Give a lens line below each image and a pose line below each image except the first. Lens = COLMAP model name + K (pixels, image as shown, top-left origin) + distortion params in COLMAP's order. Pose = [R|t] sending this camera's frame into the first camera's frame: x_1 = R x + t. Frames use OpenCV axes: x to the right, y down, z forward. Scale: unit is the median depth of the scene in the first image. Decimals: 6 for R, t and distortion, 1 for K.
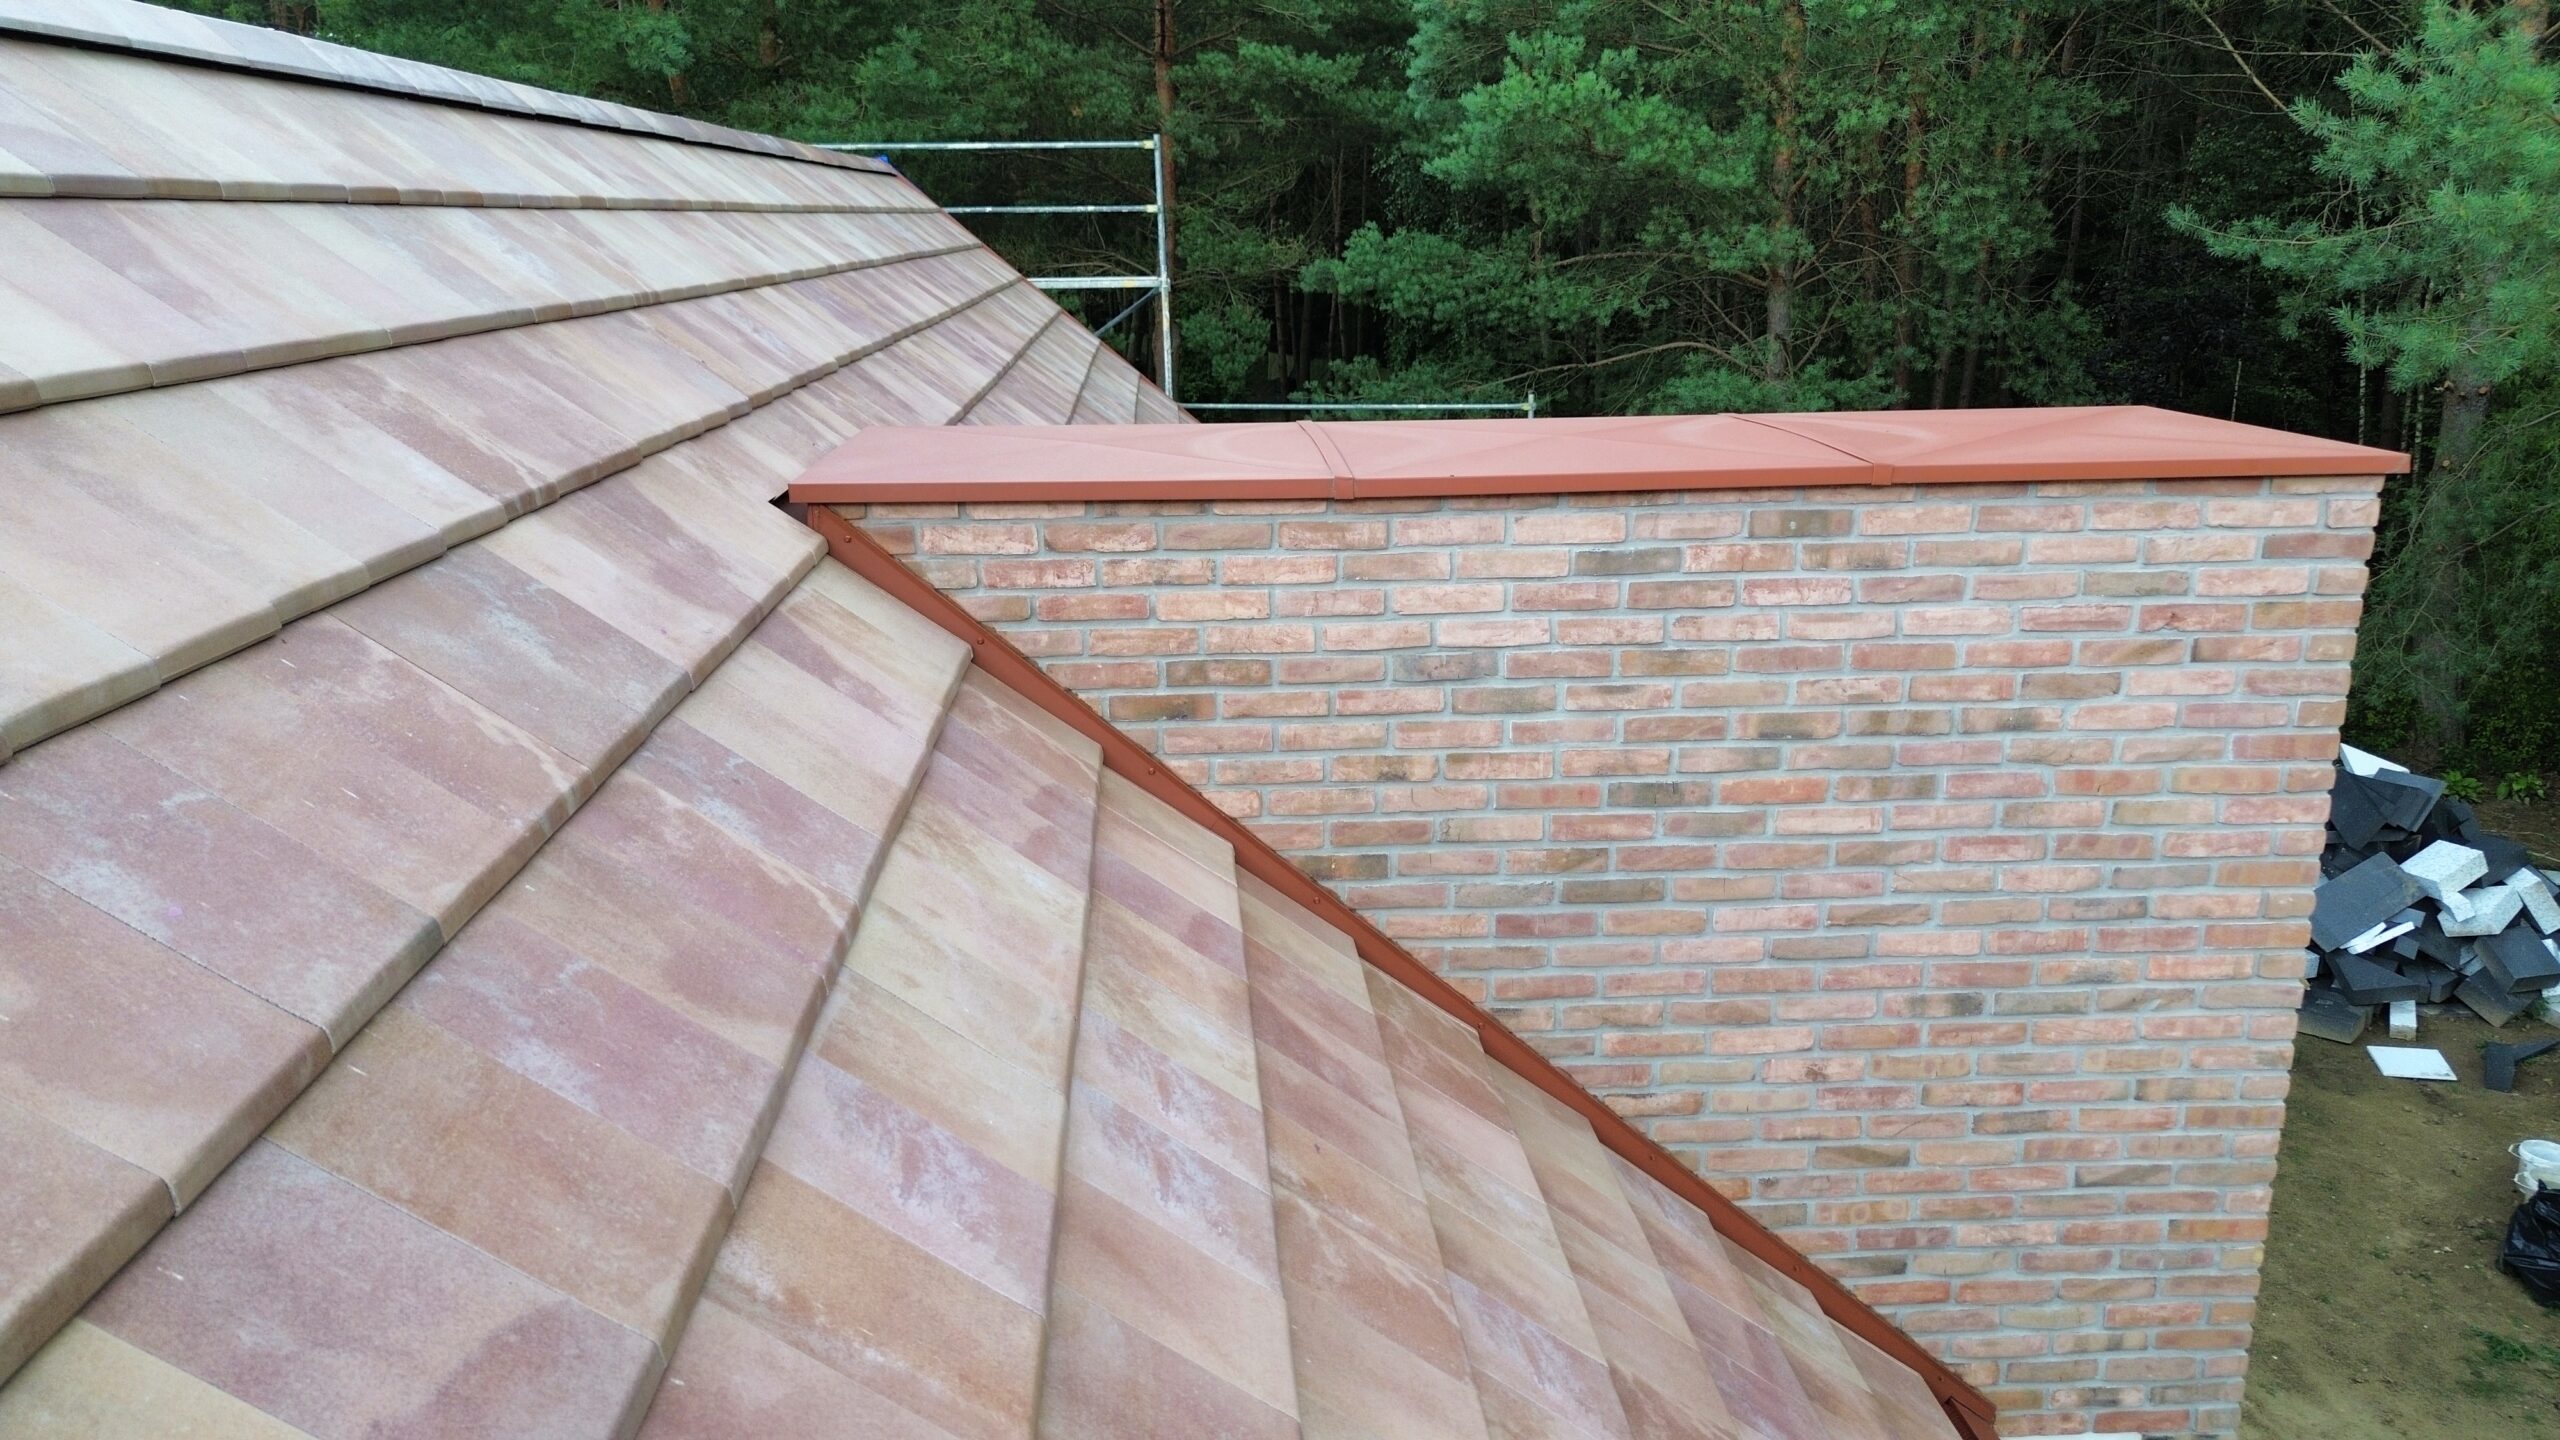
lens RADIAL K [[1809.6, 0, 1280.0], [0, 1809.6, 720.0], [0, 0, 1]] dist [0.081094, -0.082946]
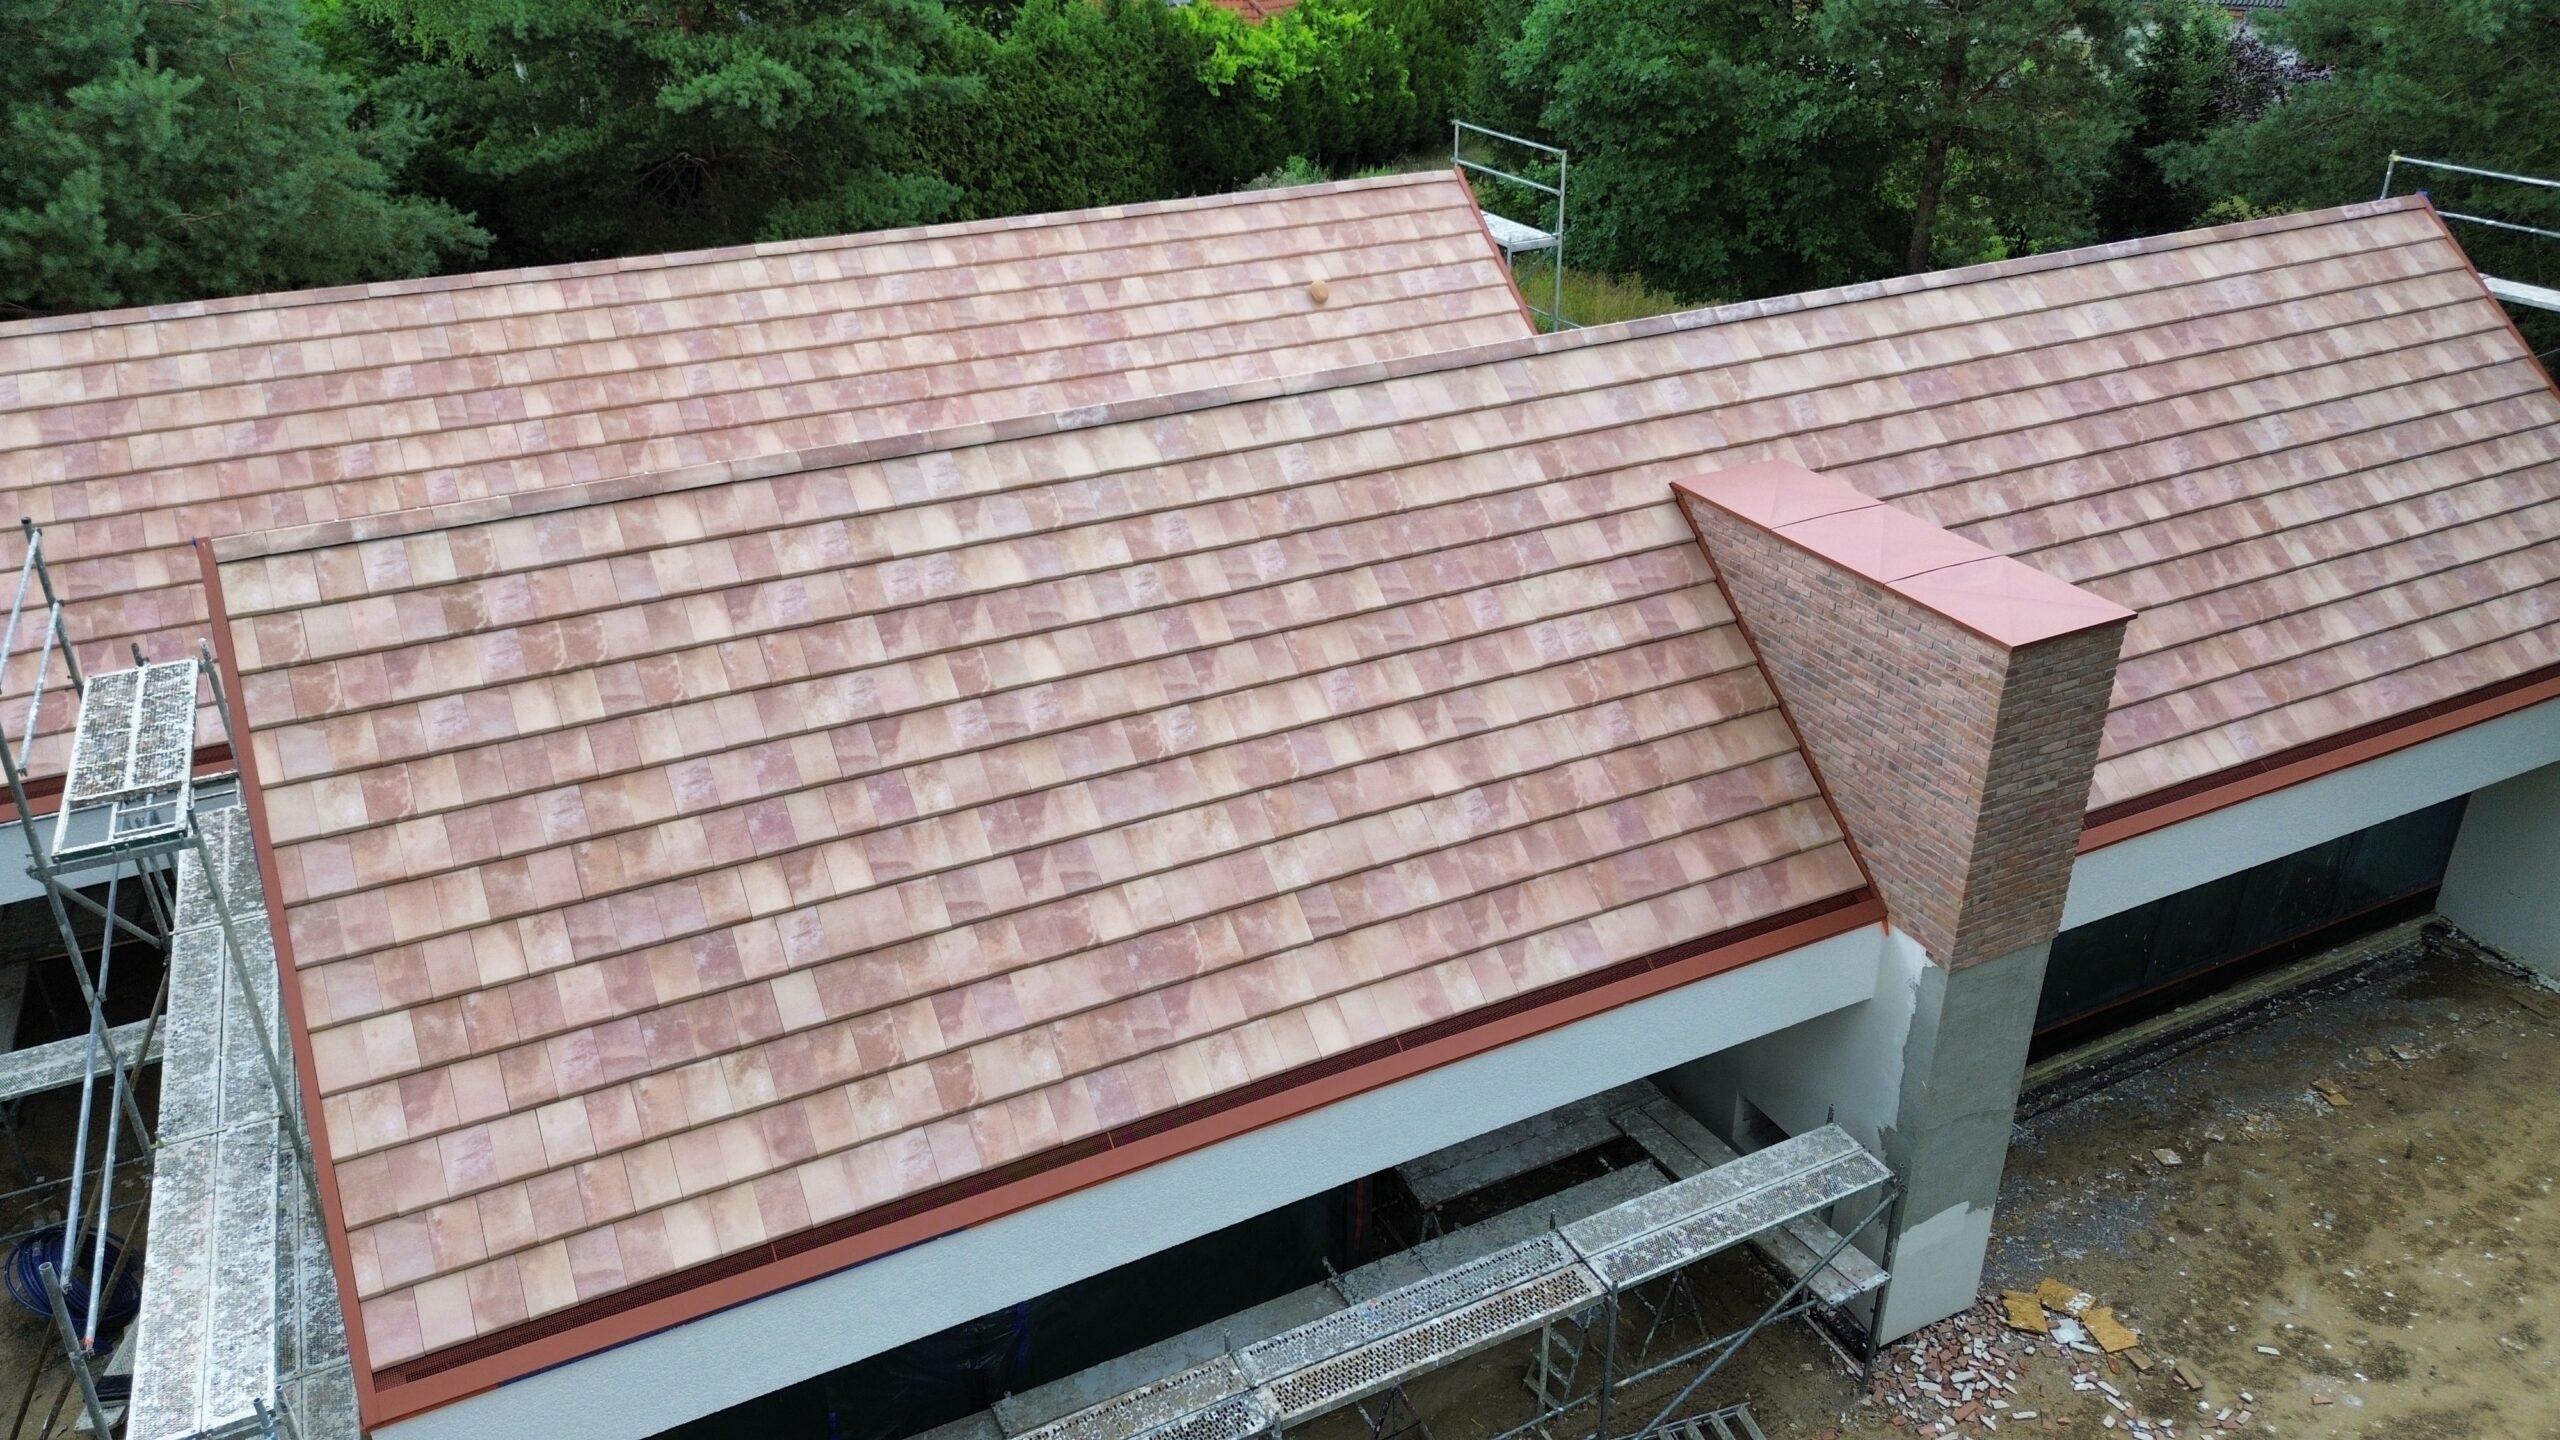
lens RADIAL K [[1809.6, 0, 1280.0], [0, 1809.6, 720.0], [0, 0, 1]] dist [0.081094, -0.082946]
pose [[0.387390, 0.429867, -0.815564, 2.471594], [-0.239617, 0.901185, 0.361179, -0.775192], [0.890232, 0.055506, 0.452113, -1.282696]]
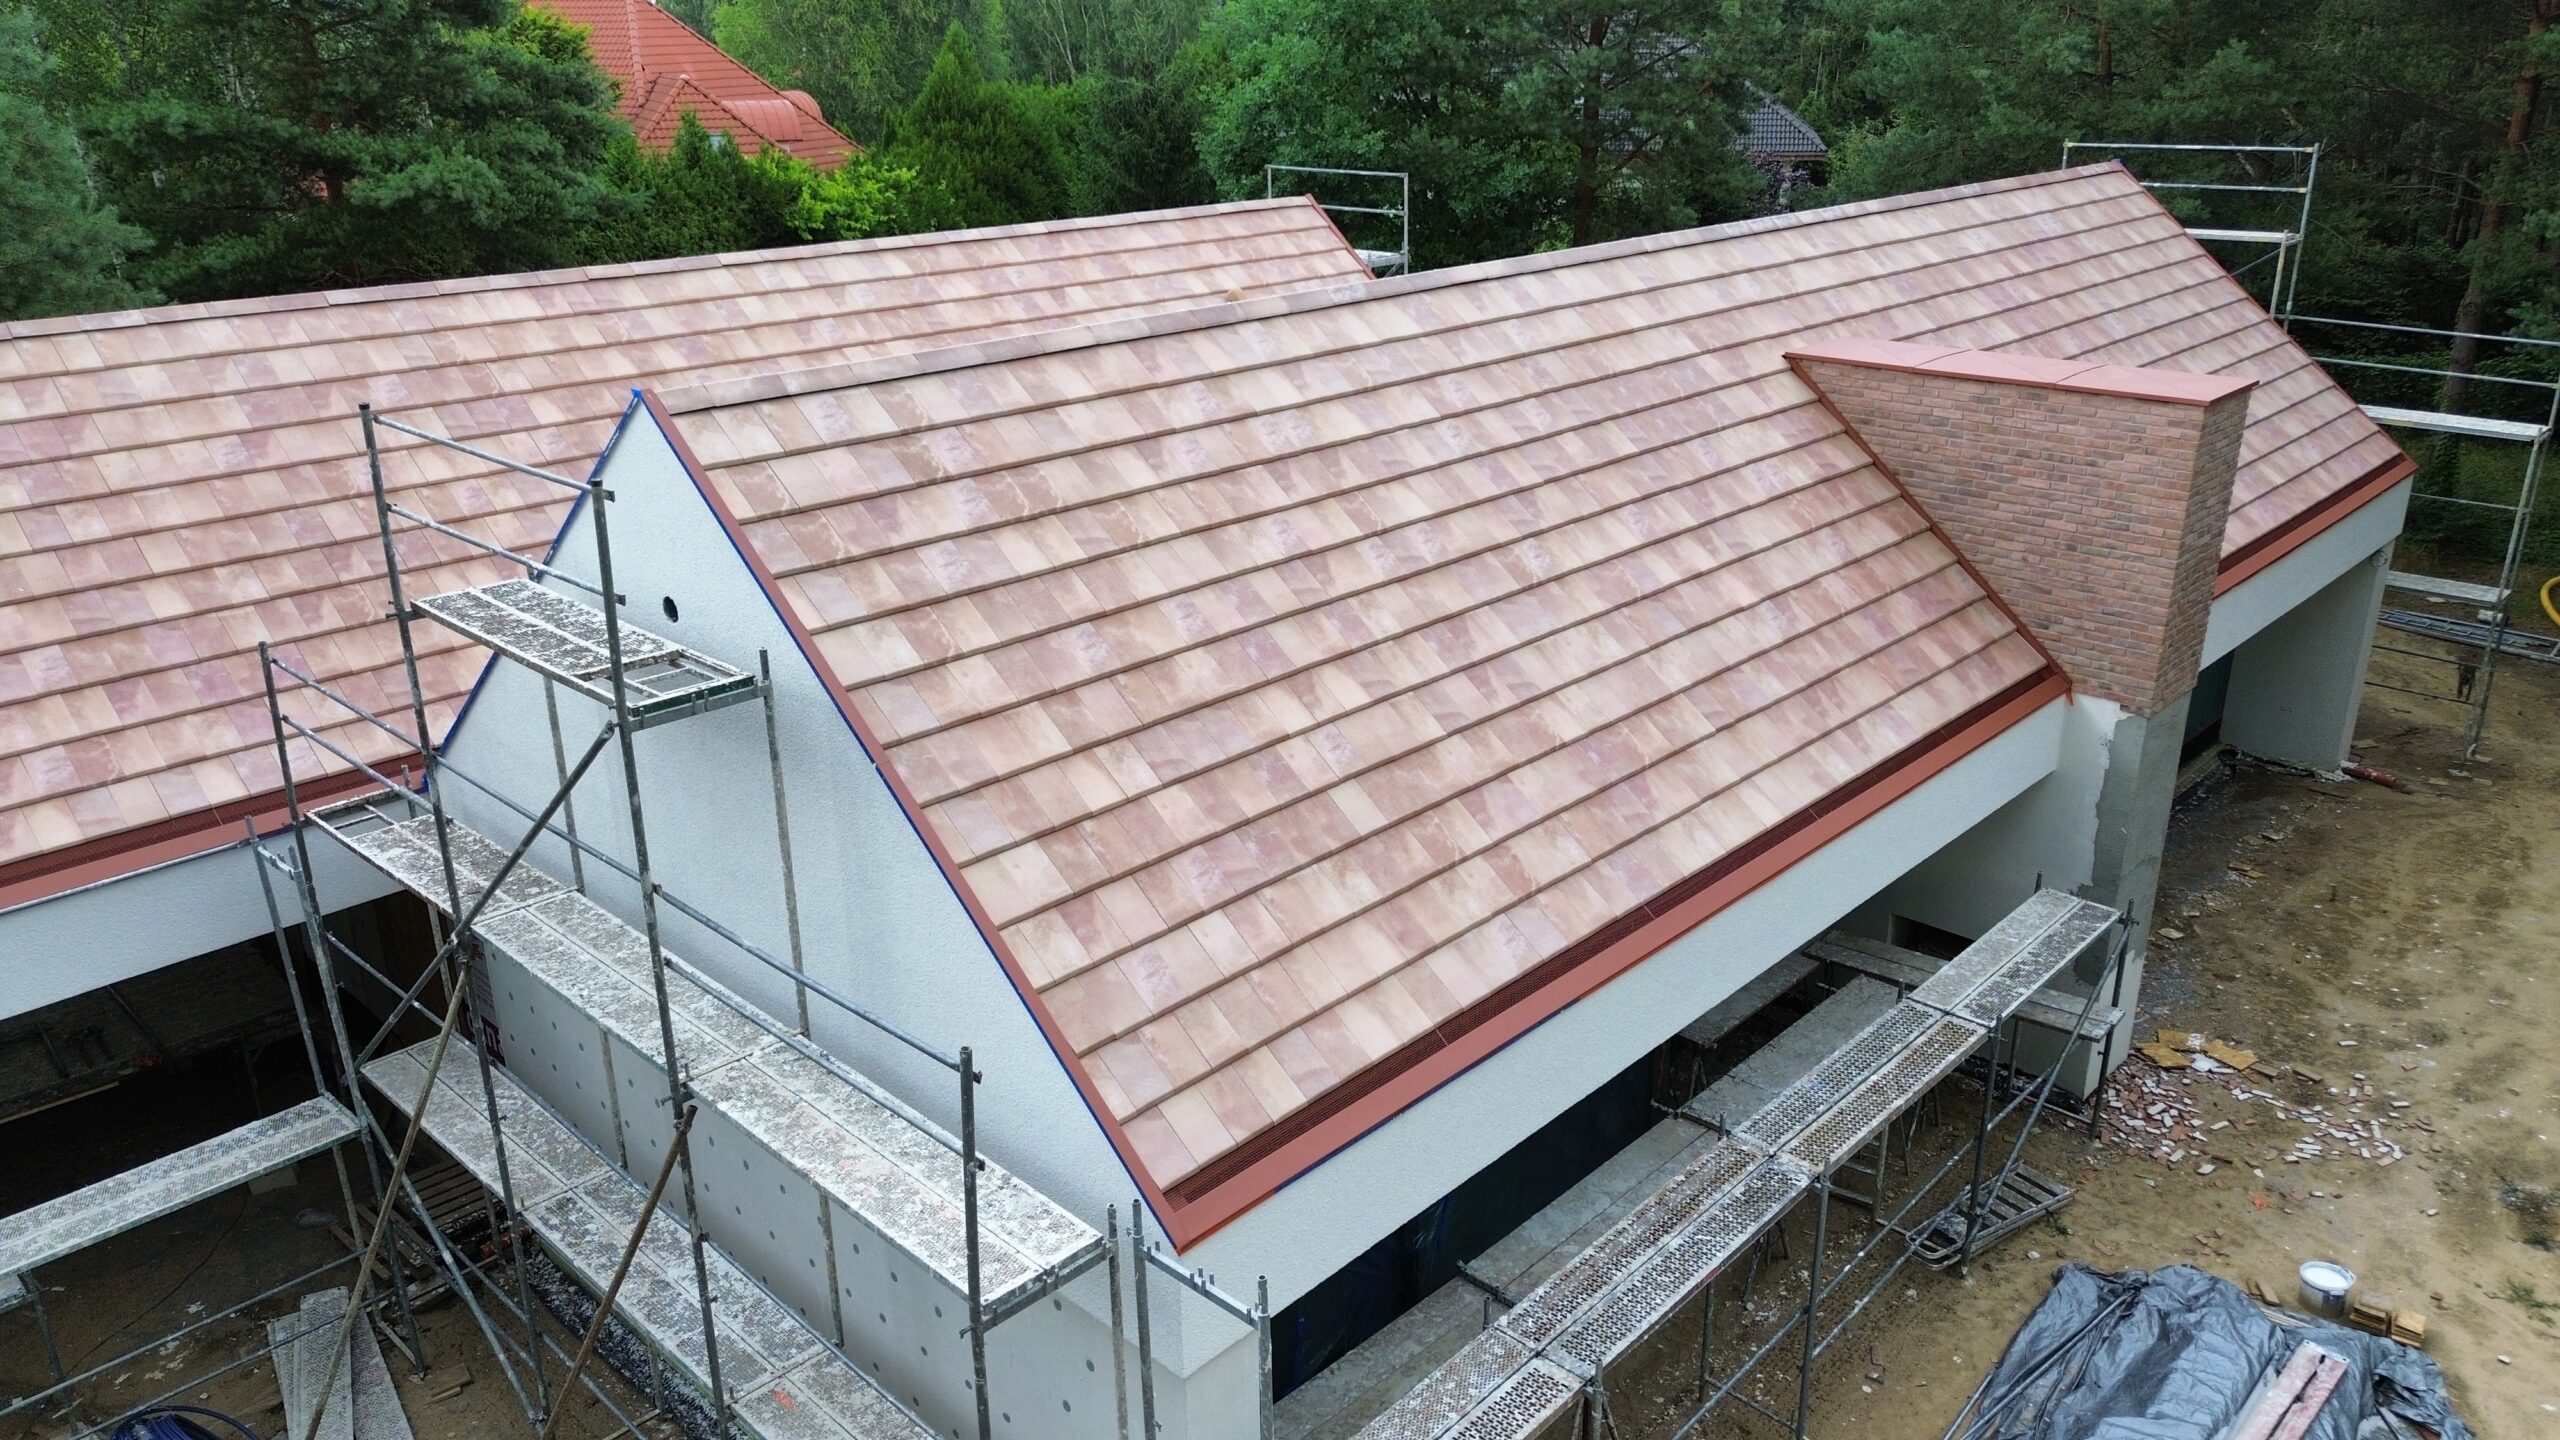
lens RADIAL K [[1809.6, 0, 1280.0], [0, 1809.6, 720.0], [0, 0, 1]] dist [0.081094, -0.082946]
pose [[0.676988, 0.266972, -0.685867, 1.872480], [-0.193772, 0.963667, 0.183841, 0.128487], [0.710028, 0.008444, 0.704123, -2.535783]]
